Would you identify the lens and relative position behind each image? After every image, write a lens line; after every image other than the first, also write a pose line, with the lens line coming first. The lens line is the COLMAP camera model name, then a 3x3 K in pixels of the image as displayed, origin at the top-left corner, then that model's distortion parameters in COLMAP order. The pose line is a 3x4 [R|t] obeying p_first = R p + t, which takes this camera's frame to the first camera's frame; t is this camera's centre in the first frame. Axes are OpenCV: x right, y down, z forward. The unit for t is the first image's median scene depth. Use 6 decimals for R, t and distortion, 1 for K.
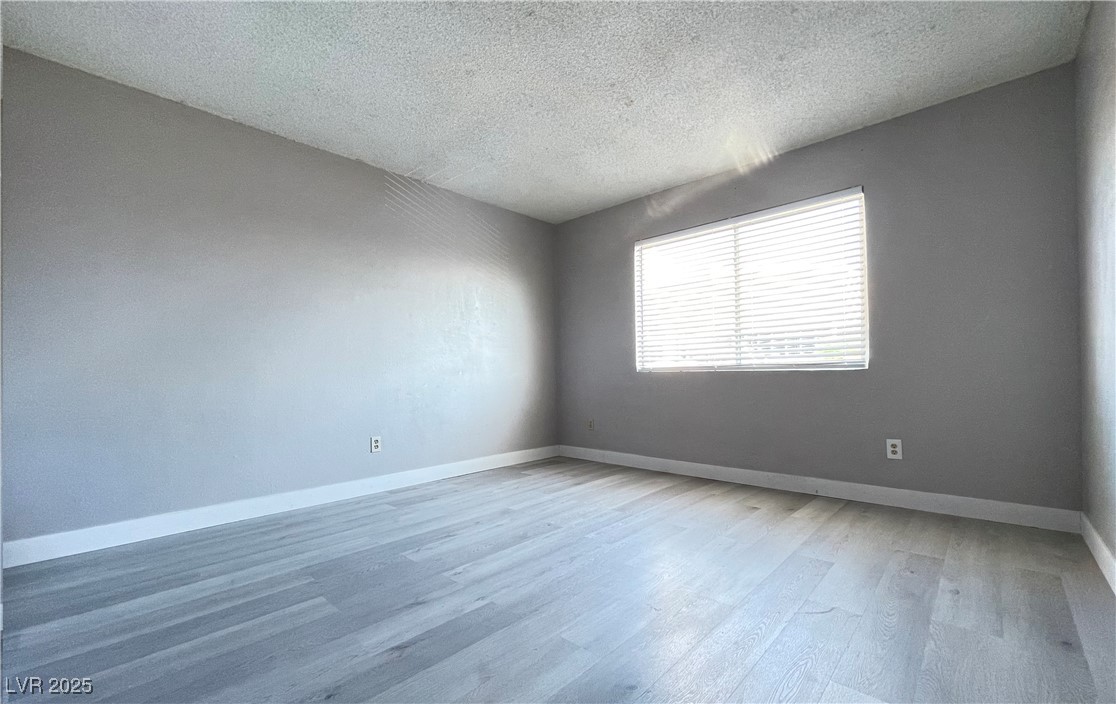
lens RADIAL K [[466.1, 0, 558.0], [0, 466.1, 352.0], [0, 0, 1]] dist [-0.000942, -0.000076]
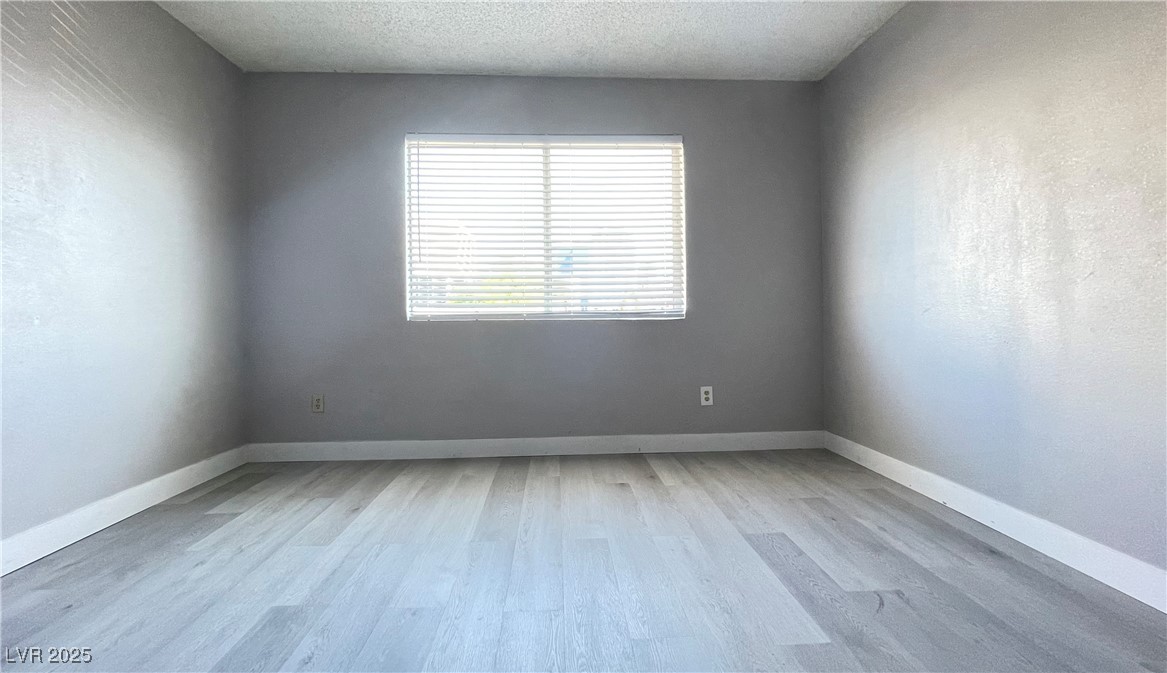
lens RADIAL K [[494.9, 0, 583.9], [0, 494.9, 302.2], [0, 0, 1]] dist [-0.002384, -0.000104]
pose [[0.687624, 0.030940, 0.725407, -0.274744], [-0.034134, 0.999365, -0.010269, 0.020401], [-0.725264, -0.017700, 0.688243, 0.446518]]
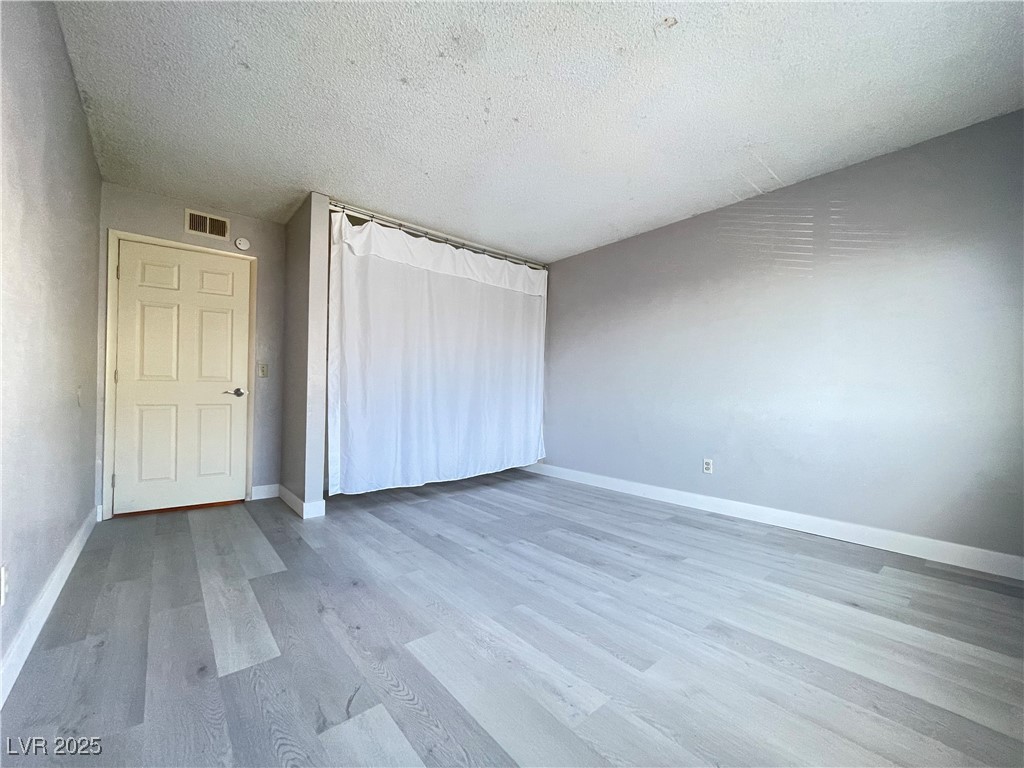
lens RADIAL K [[413.2, 0, 512.0], [0, 413.2, 384.0], [0, 0, 1]] dist [0.000085, -0.000087]
pose [[-0.110663, -0.007634, -0.993829, 0.733454], [0.035494, 0.999302, -0.011628, 0.003405], [0.993224, -0.036562, -0.110315, 0.796498]]
